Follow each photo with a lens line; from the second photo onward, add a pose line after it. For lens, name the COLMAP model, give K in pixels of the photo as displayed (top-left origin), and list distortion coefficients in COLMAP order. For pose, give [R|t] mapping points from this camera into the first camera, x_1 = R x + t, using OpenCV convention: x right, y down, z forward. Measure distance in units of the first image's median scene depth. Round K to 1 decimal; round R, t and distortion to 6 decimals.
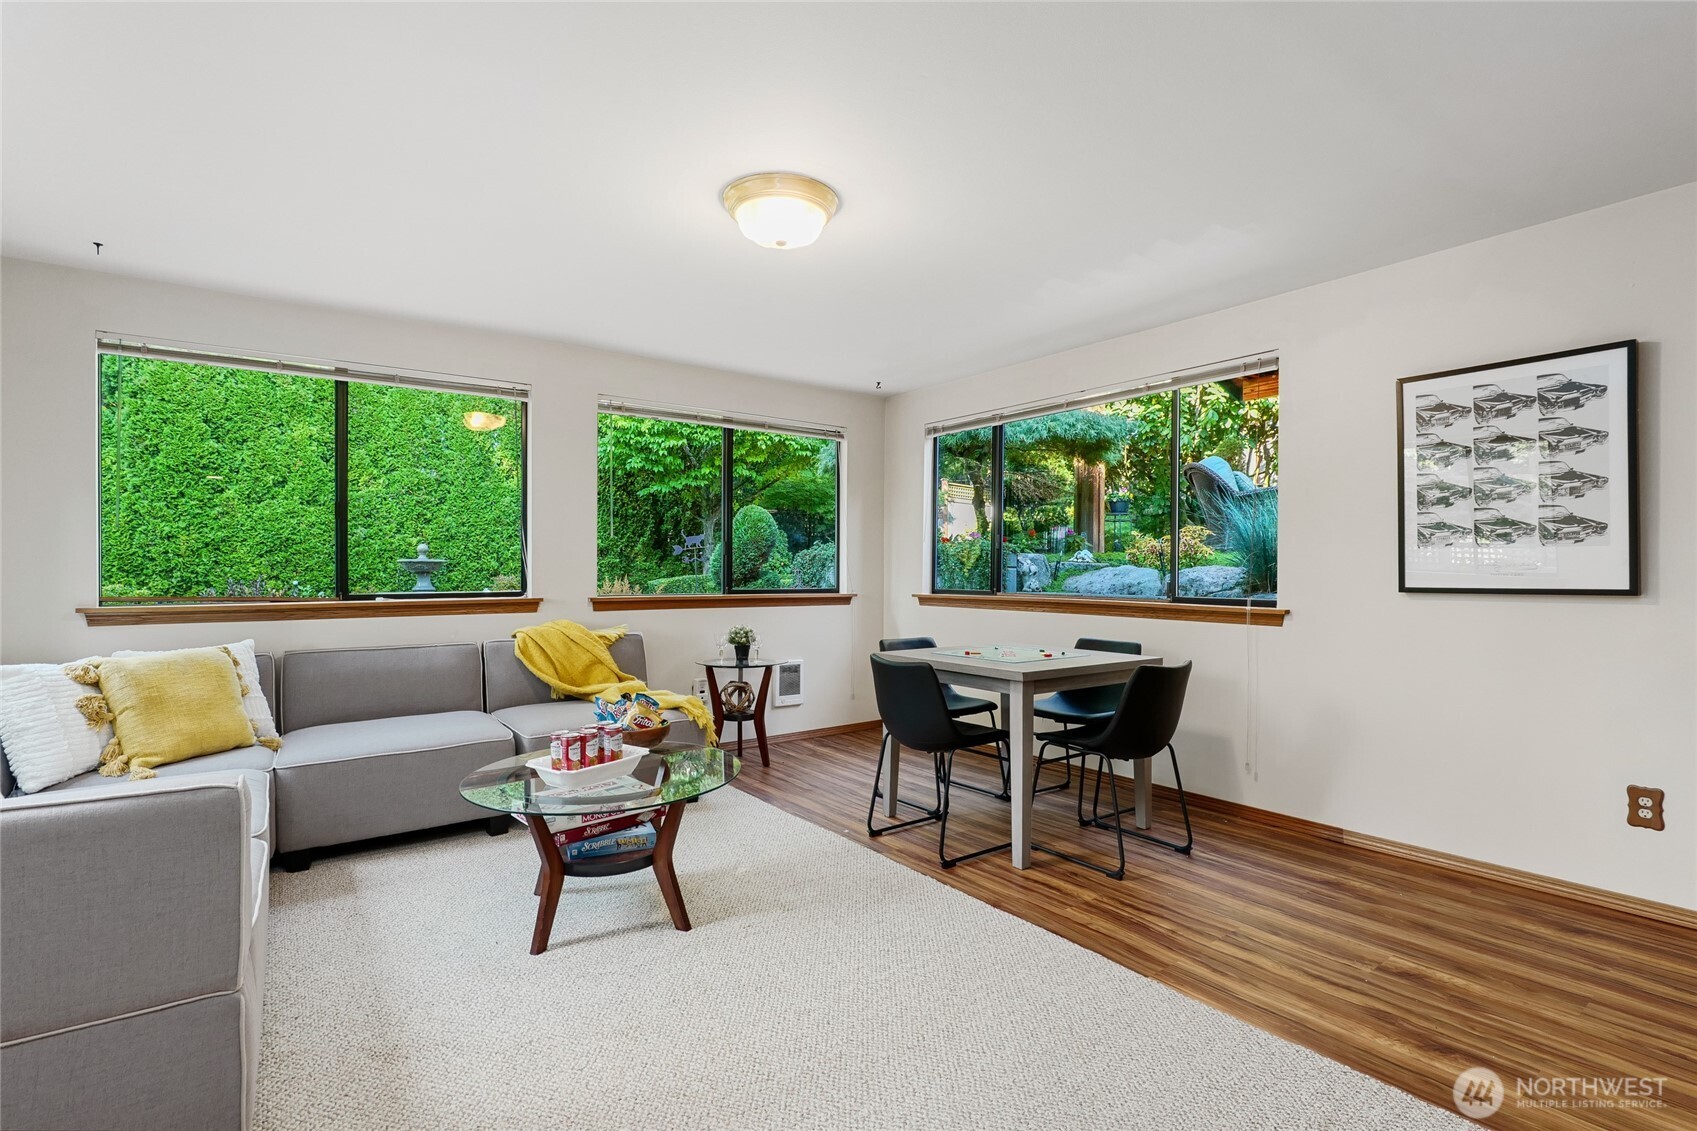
lens RADIAL K [[785.8, 0, 848.3], [0, 785.8, 573.3], [0, 0, 1]] dist [-0.015012, 0.001986]
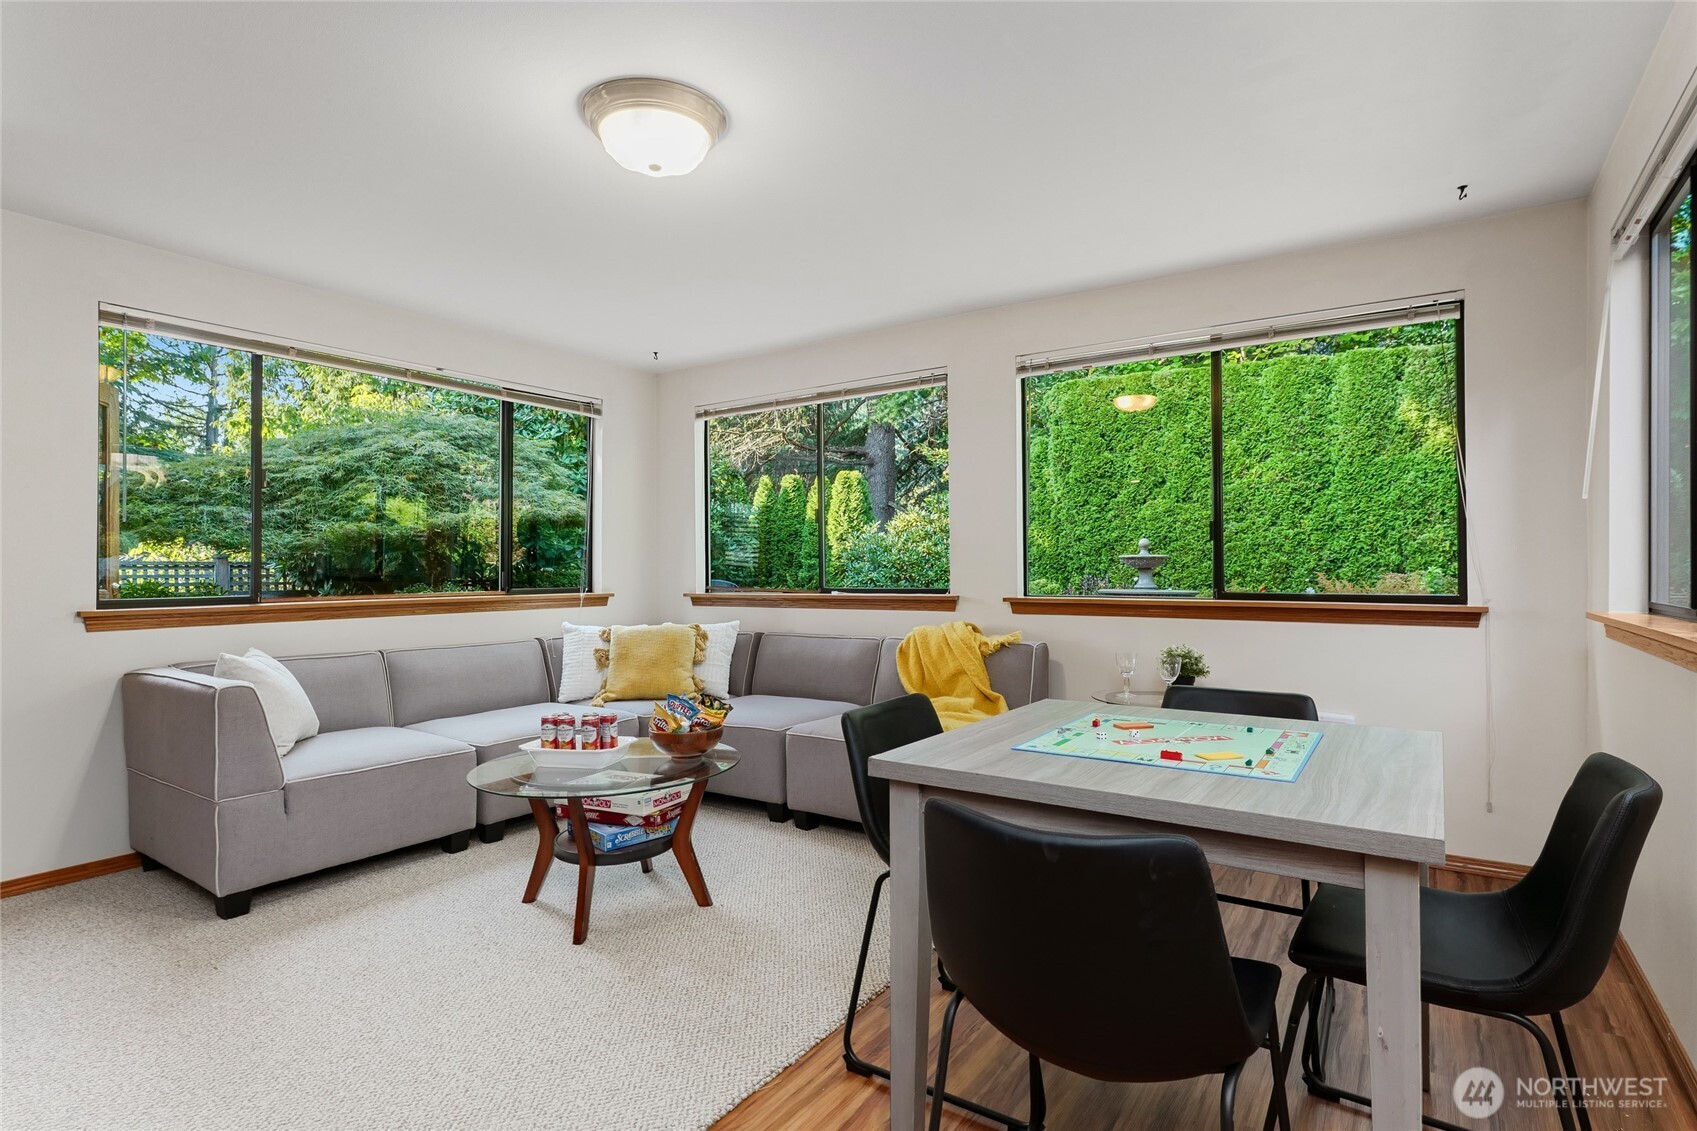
lens RADIAL K [[859.1, 0, 850.2], [0, 859.1, 563.3], [0, 0, 1]] dist [-0.002826, -0.000177]
pose [[0.350279, -0.010064, -0.936592, 0.209321], [0.002107, 0.999948, -0.009956, 0.001209], [0.936643, 0.001514, 0.350282, 0.221941]]
